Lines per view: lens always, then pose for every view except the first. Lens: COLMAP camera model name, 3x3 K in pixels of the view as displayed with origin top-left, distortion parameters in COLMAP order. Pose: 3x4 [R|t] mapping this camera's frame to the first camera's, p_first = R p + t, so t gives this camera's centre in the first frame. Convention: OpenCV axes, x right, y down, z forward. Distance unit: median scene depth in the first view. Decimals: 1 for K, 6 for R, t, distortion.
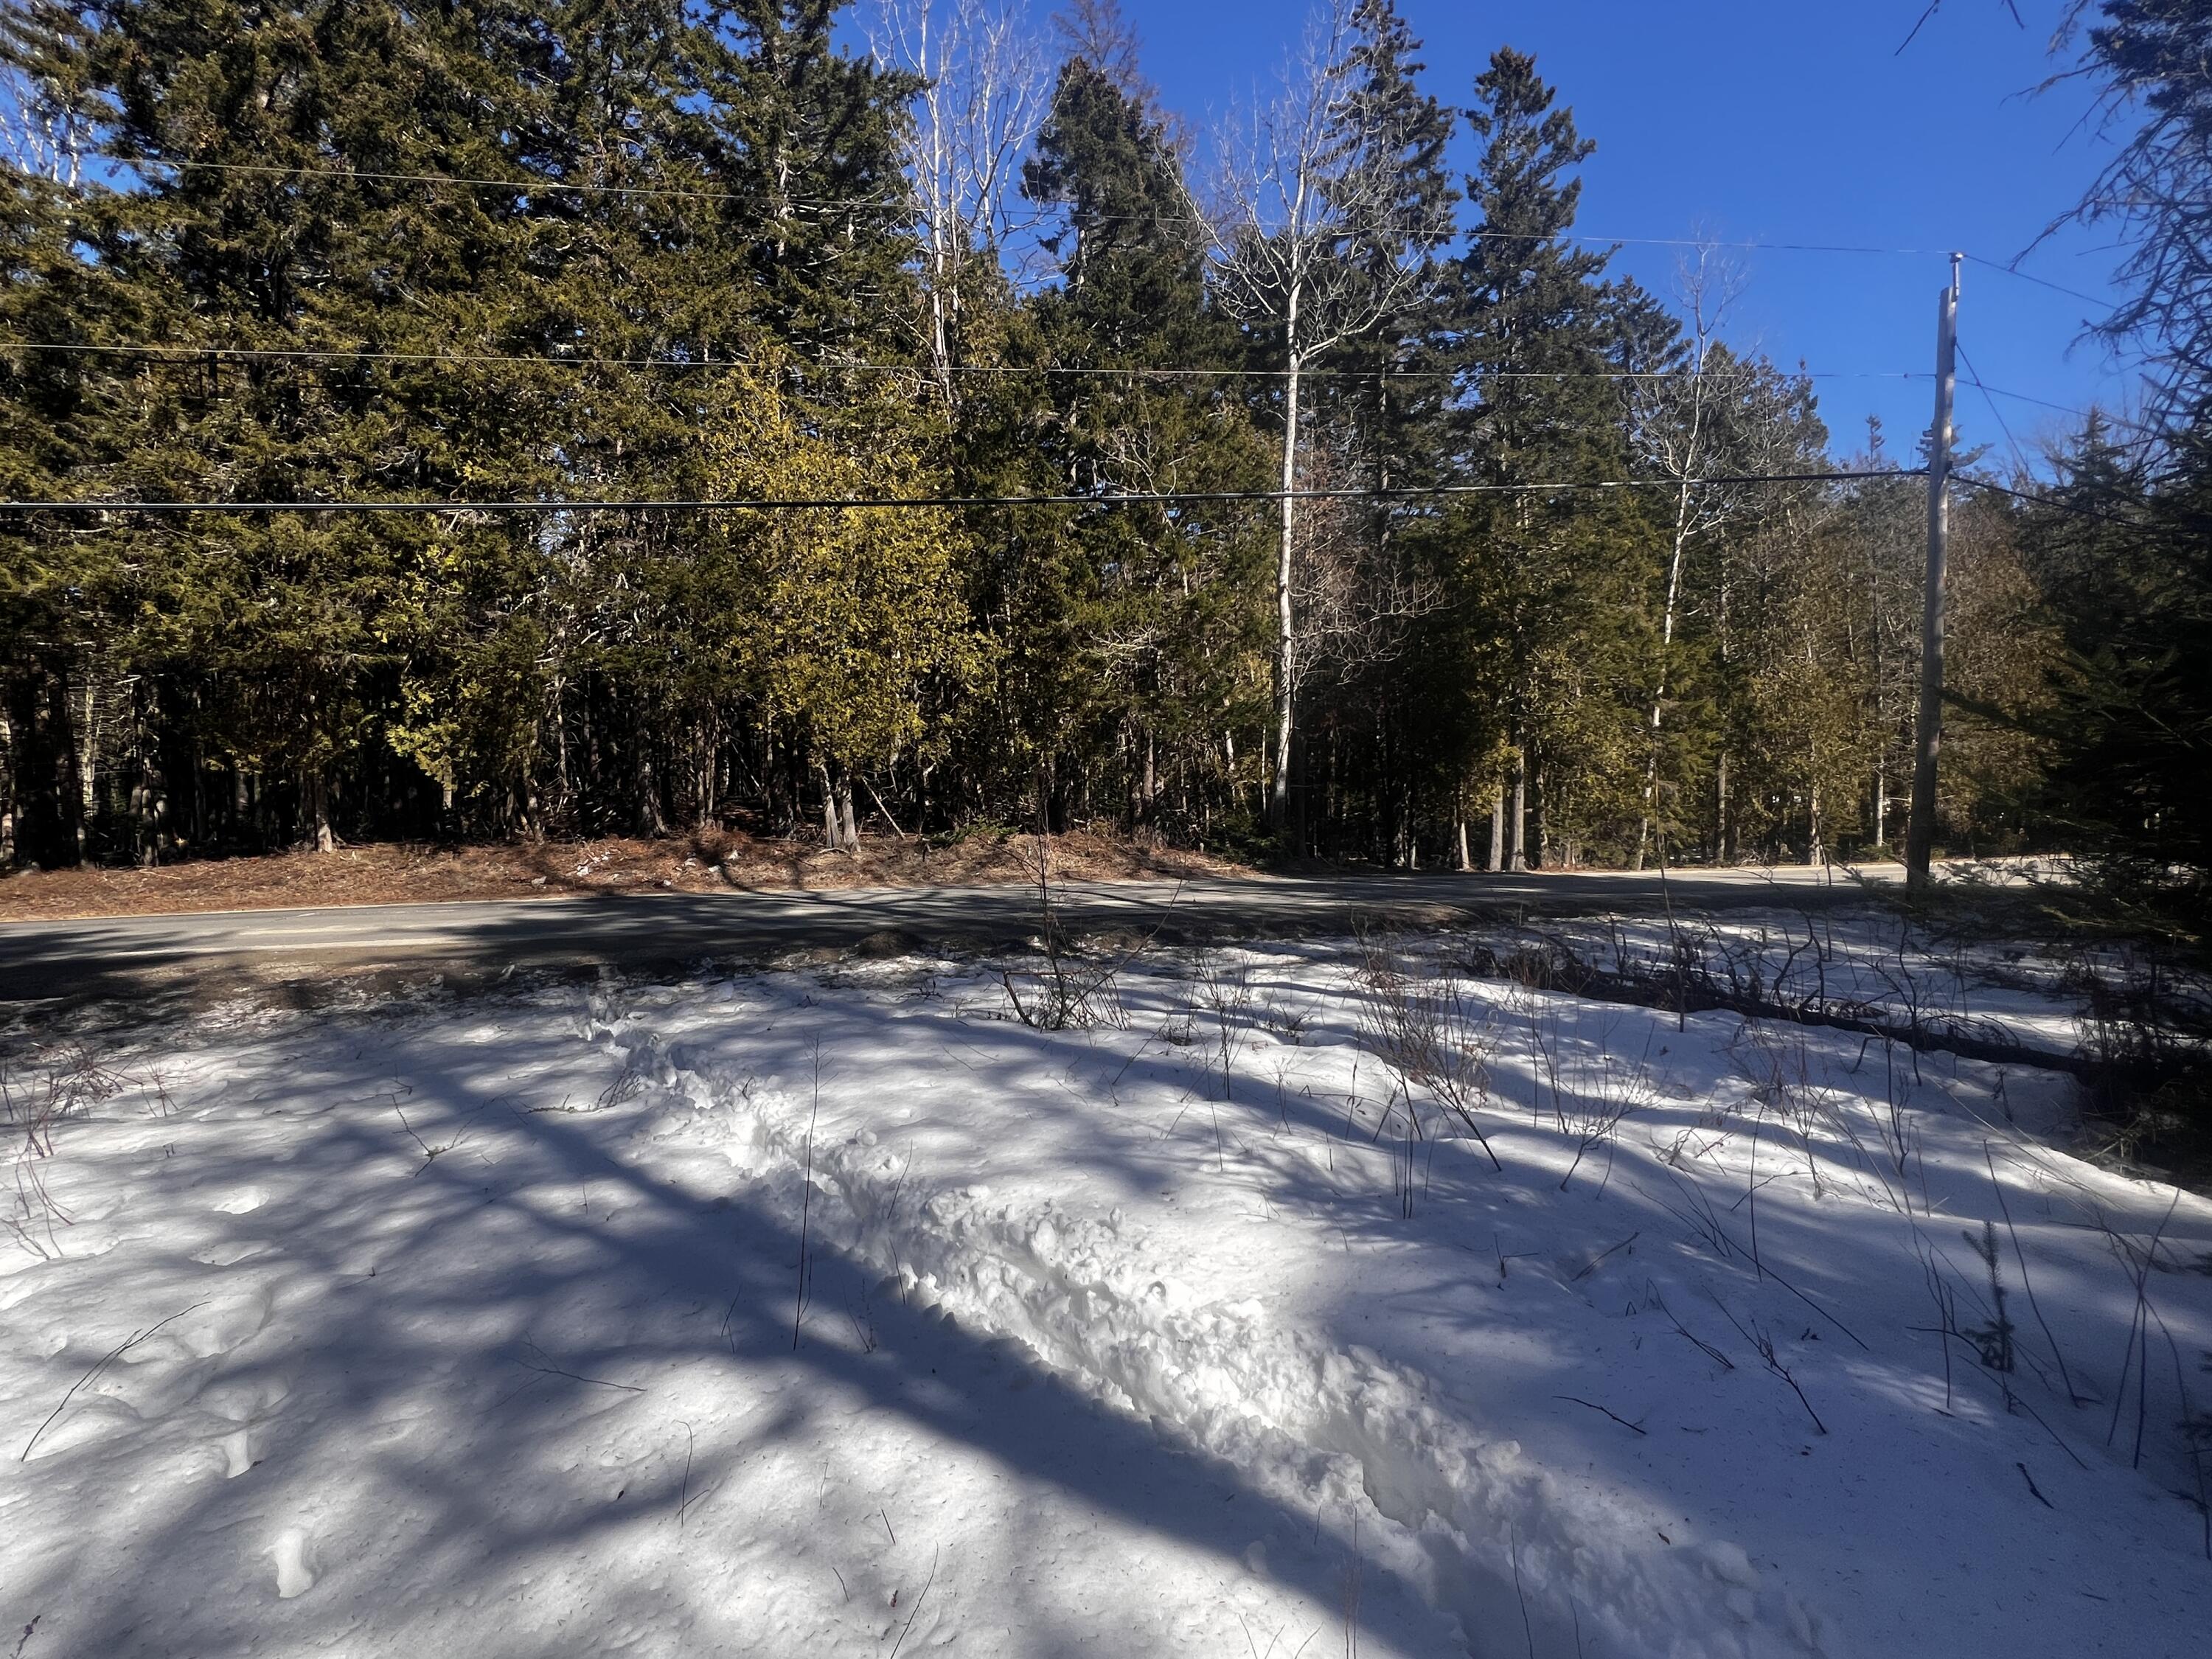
lens RADIAL K [[945.9, 0, 1106.0], [0, 945.9, 829.5], [0, 0, 1]] dist [0.002545, 0.000124]
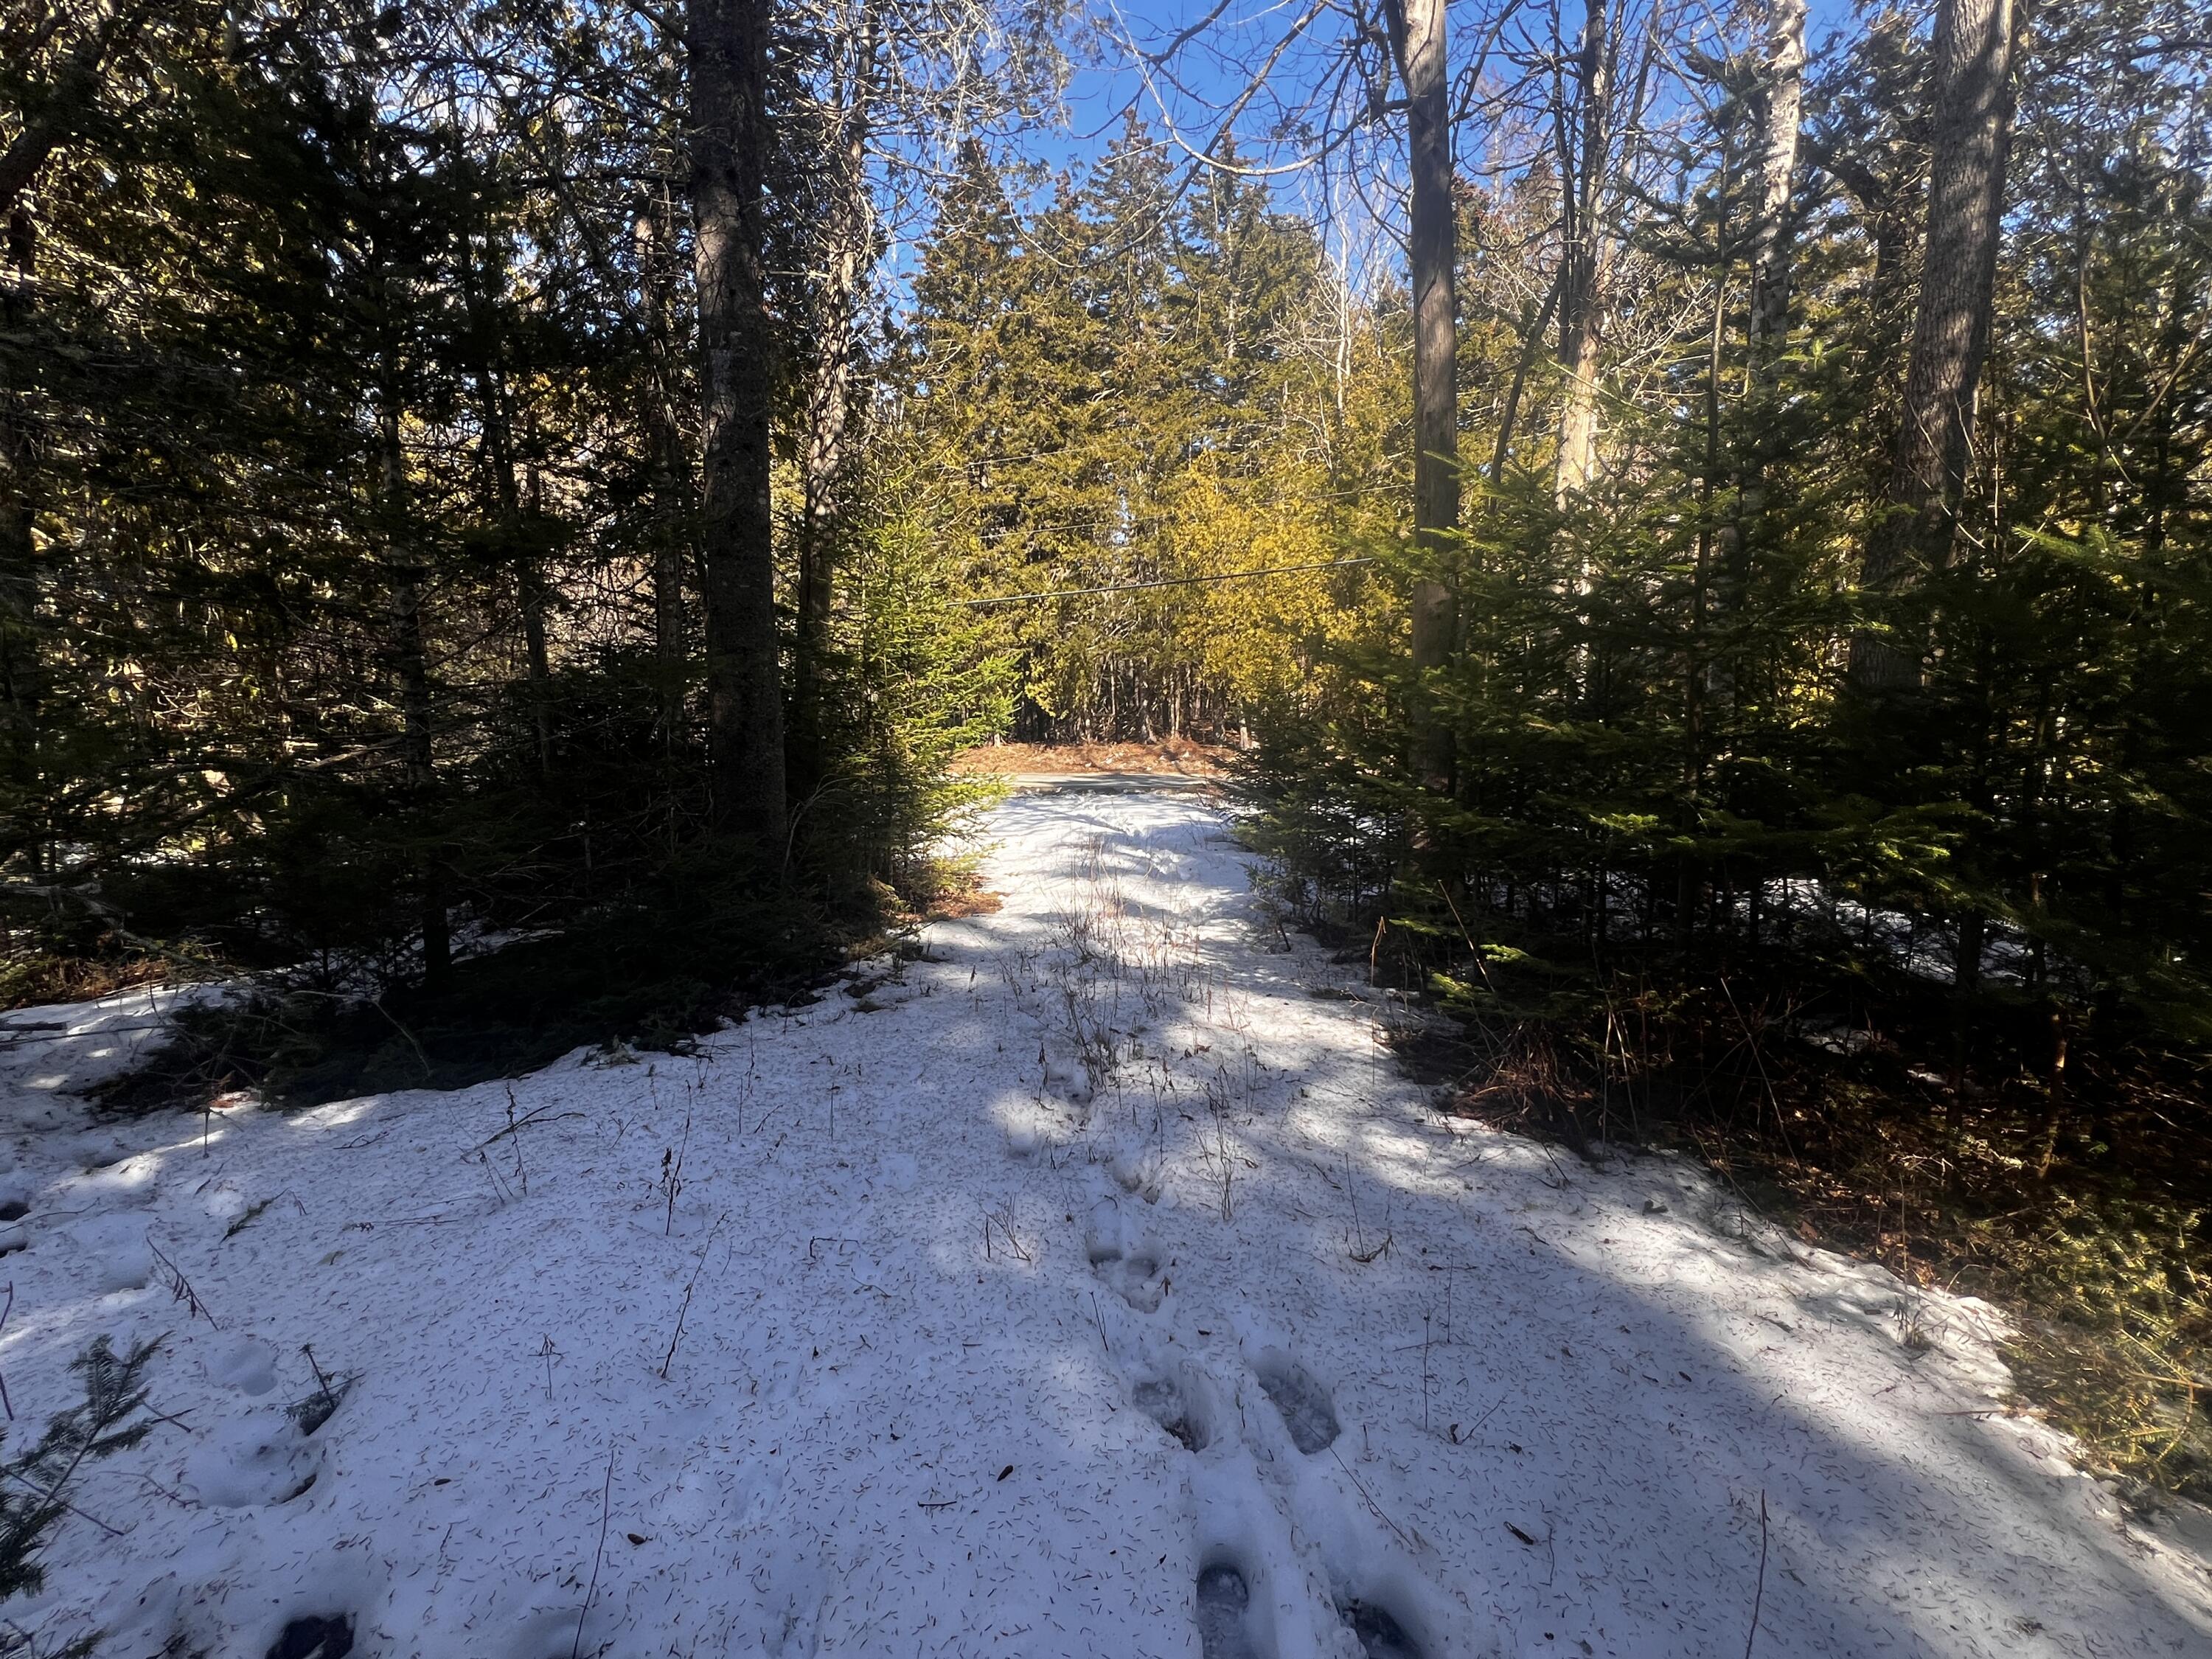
lens RADIAL K [[945.9, 0, 1106.0], [0, 945.9, 829.5], [0, 0, 1]] dist [0.002545, 0.000124]
pose [[0.853014, 0.065742, -0.517731, 0.415333], [-0.014526, 0.994641, 0.102368, -0.012657], [0.521687, -0.079800, 0.849397, -0.594218]]
